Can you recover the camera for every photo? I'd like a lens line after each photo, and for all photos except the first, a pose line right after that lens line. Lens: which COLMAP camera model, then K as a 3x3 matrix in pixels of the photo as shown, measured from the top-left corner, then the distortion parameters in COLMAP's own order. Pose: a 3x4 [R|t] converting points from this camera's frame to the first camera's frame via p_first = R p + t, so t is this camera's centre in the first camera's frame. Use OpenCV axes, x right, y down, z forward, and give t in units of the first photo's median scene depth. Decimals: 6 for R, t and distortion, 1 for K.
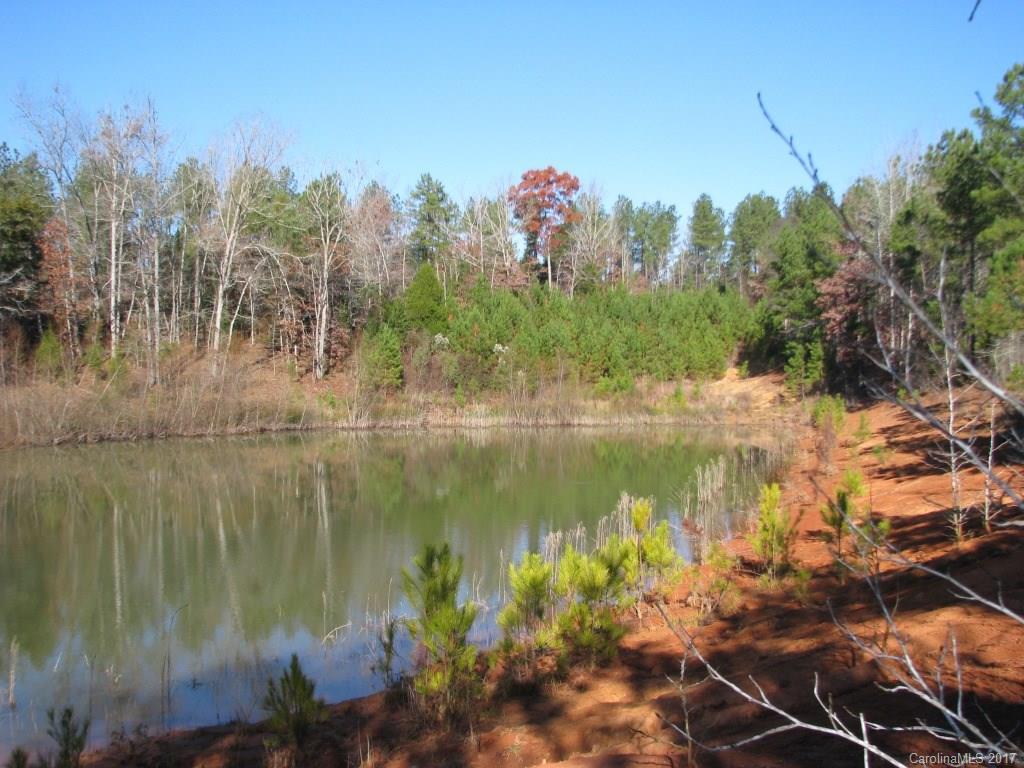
lens RADIAL K [[1092.0, 0, 533.0], [0, 1092.0, 381.2], [0, 0, 1]] dist [-0.208204, 0.266886]
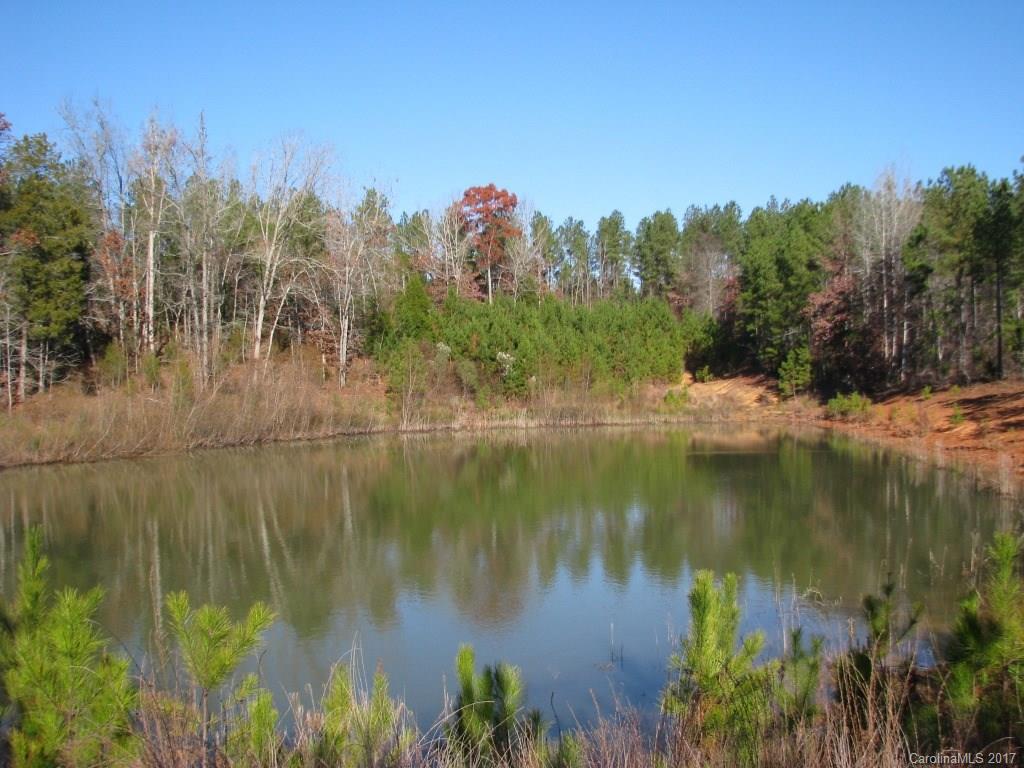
lens RADIAL K [[1092.0, 0, 533.0], [0, 1092.0, 381.2], [0, 0, 1]] dist [-0.208204, 0.266886]
pose [[0.983929, -0.012165, 0.178143, -0.227145], [0.013980, 0.999862, -0.008936, 0.005318], [-0.178010, 0.011283, 0.983964, -0.066948]]
